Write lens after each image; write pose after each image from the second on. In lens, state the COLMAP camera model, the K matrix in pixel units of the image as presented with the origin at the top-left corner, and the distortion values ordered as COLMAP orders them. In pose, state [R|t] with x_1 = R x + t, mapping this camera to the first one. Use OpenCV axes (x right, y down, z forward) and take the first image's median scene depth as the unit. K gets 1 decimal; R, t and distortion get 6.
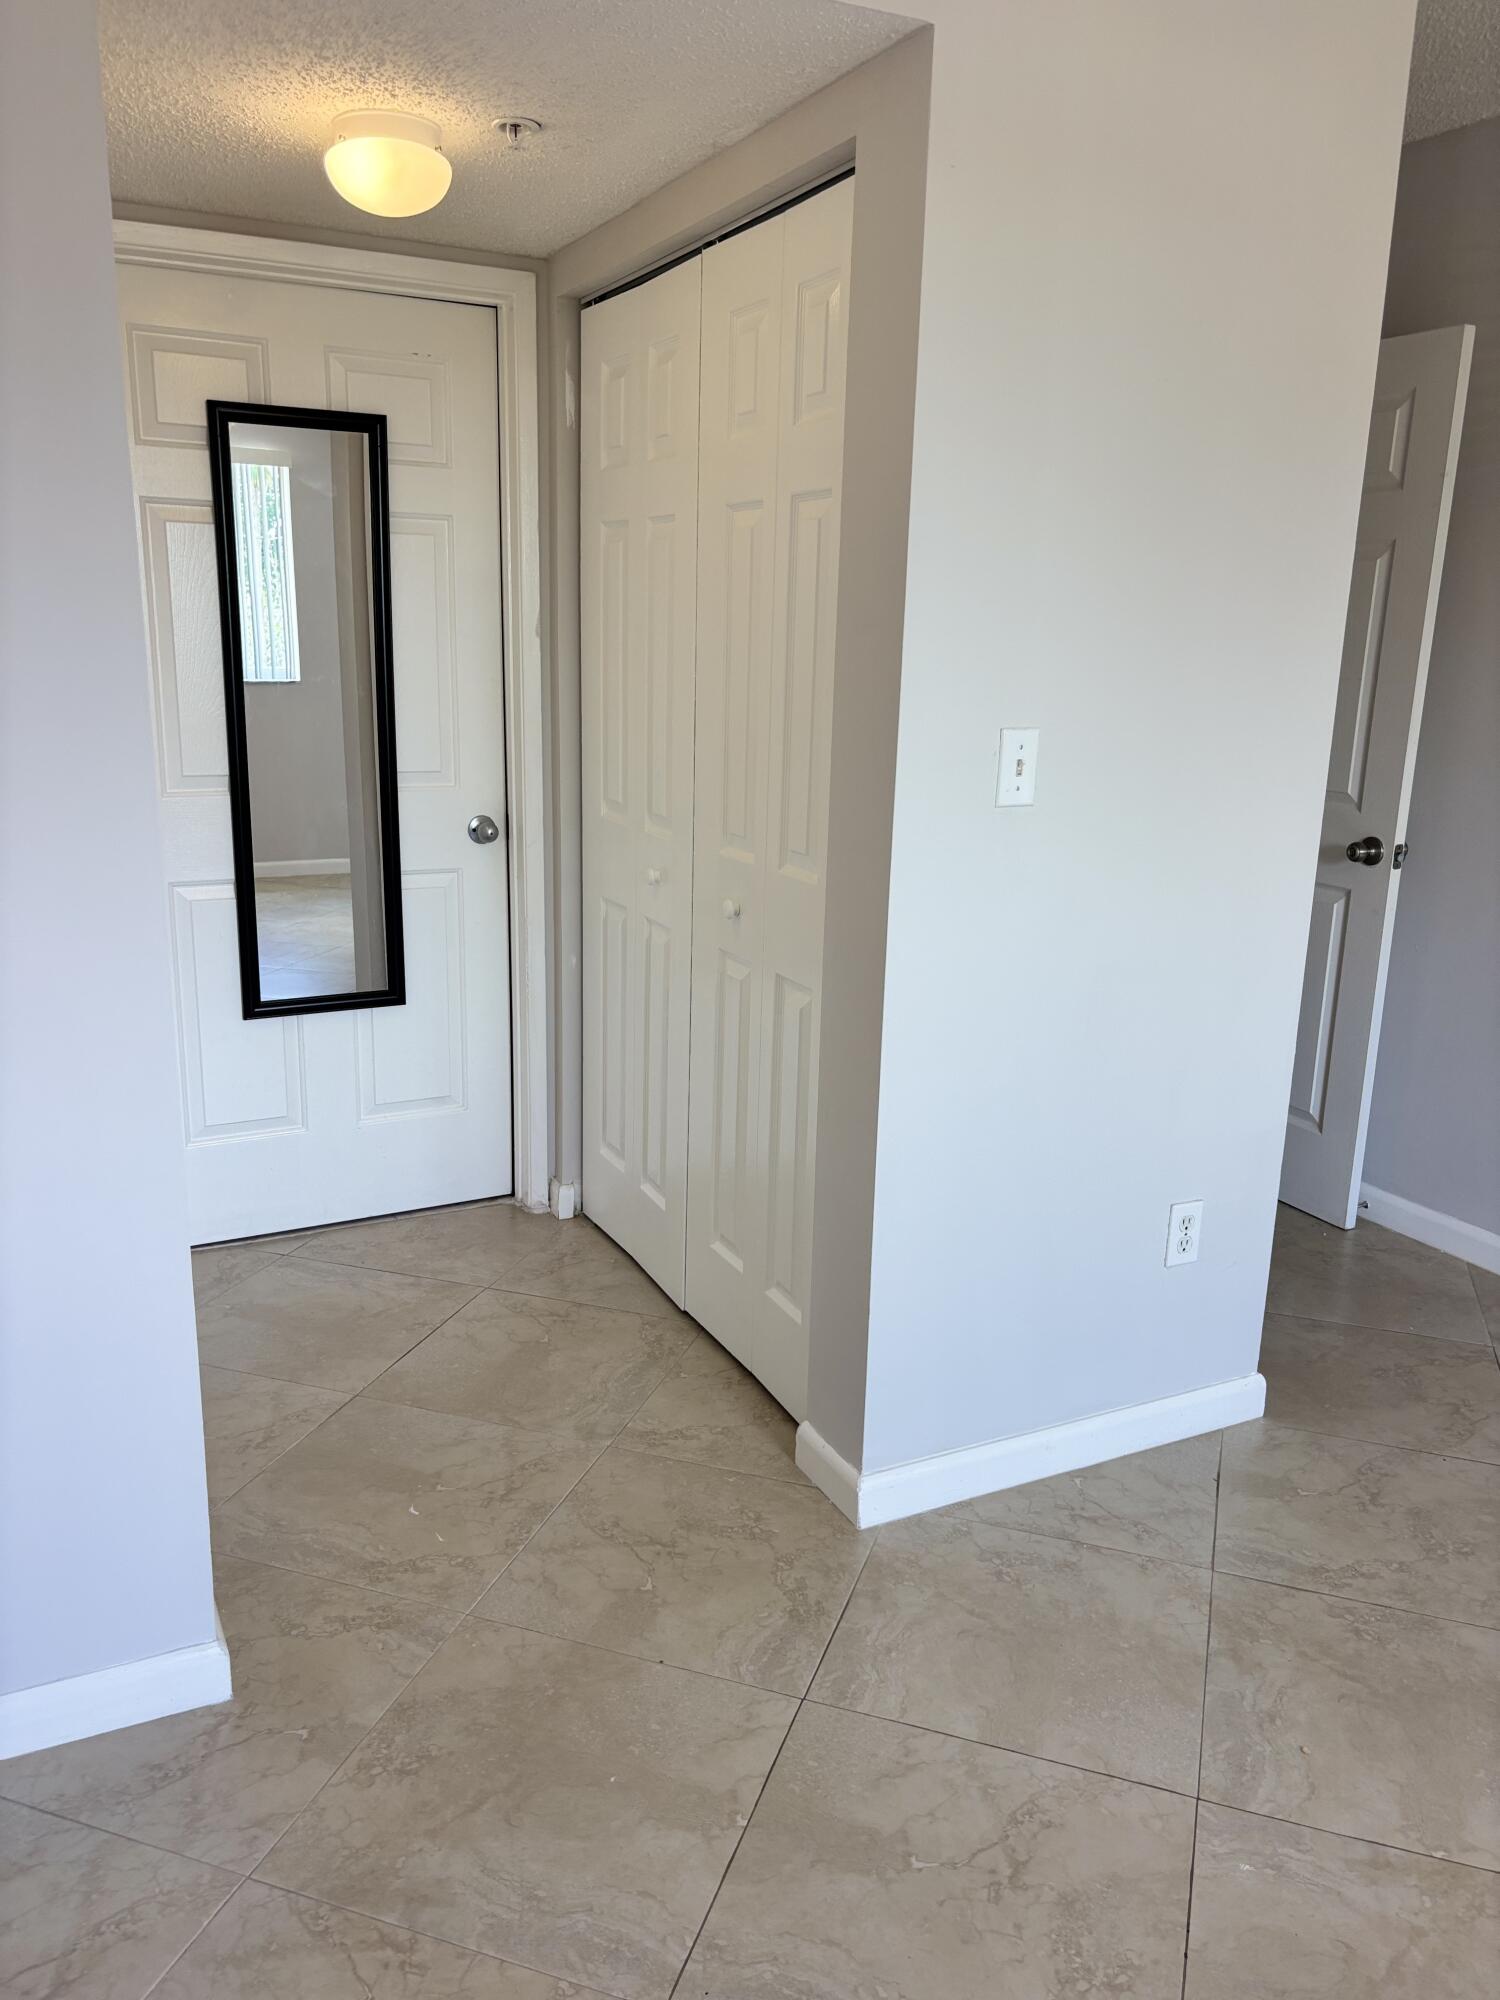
lens RADIAL K [[1517.5, 0, 745.4], [0, 1517.5, 1004.4], [0, 0, 1]] dist [0.045107, -0.047910]
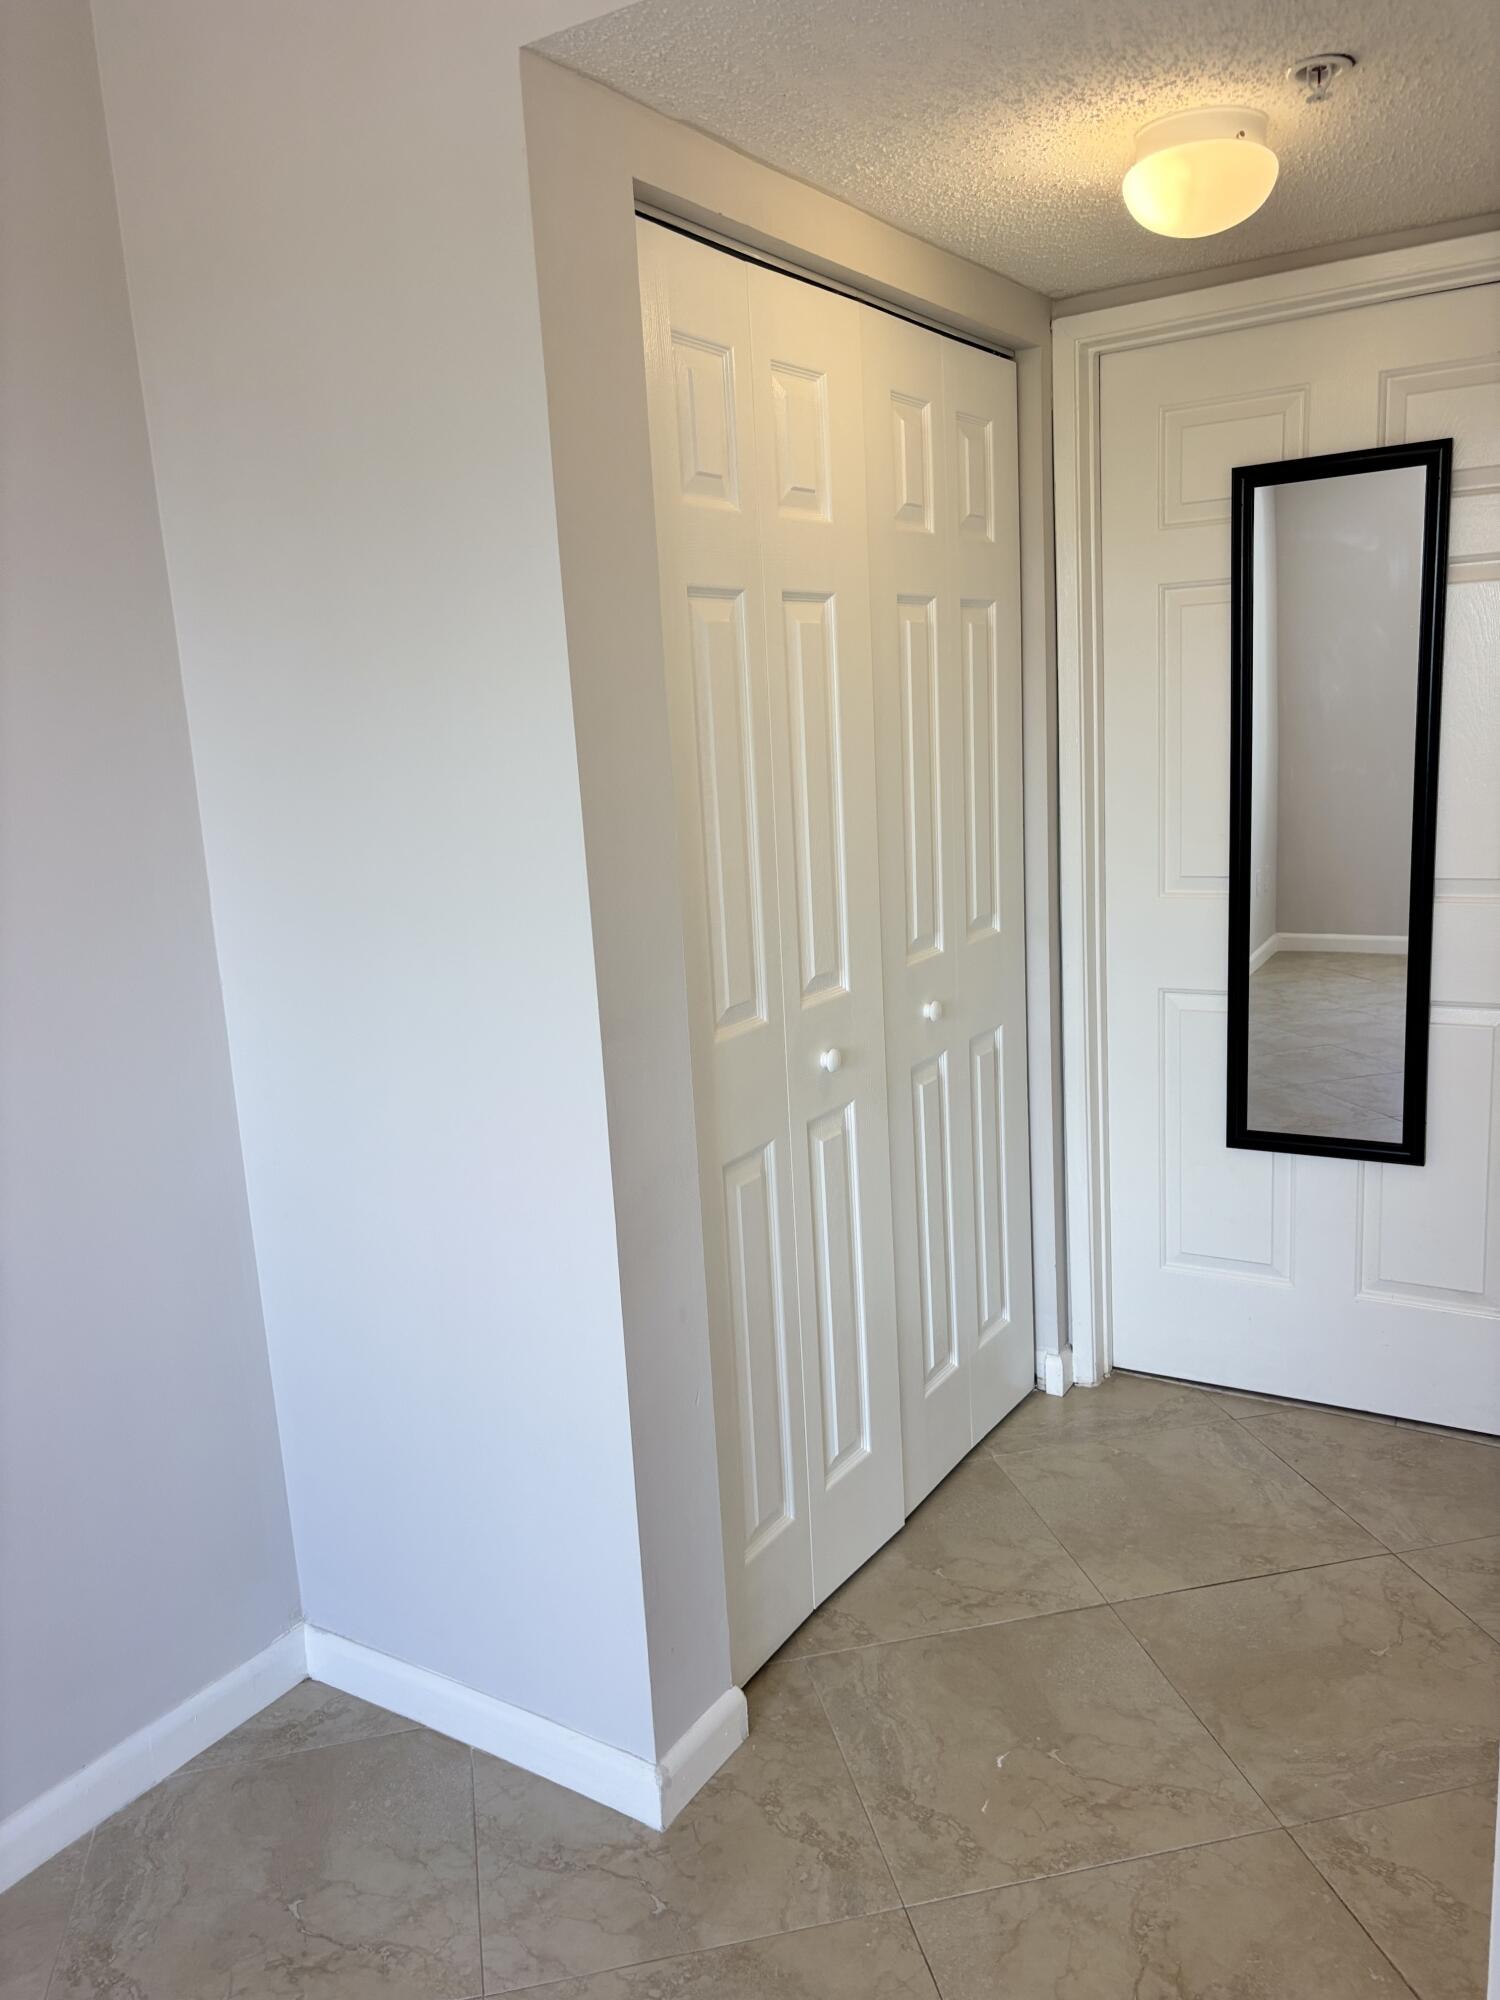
lens RADIAL K [[1517.5, 0, 745.4], [0, 1517.5, 1004.4], [0, 0, 1]] dist [0.045107, -0.047910]
pose [[0.506693, 0.118379, -0.853961, 0.352859], [-0.136562, 0.989043, 0.056076, -0.104748], [0.851242, 0.088205, 0.517307, 0.356282]]
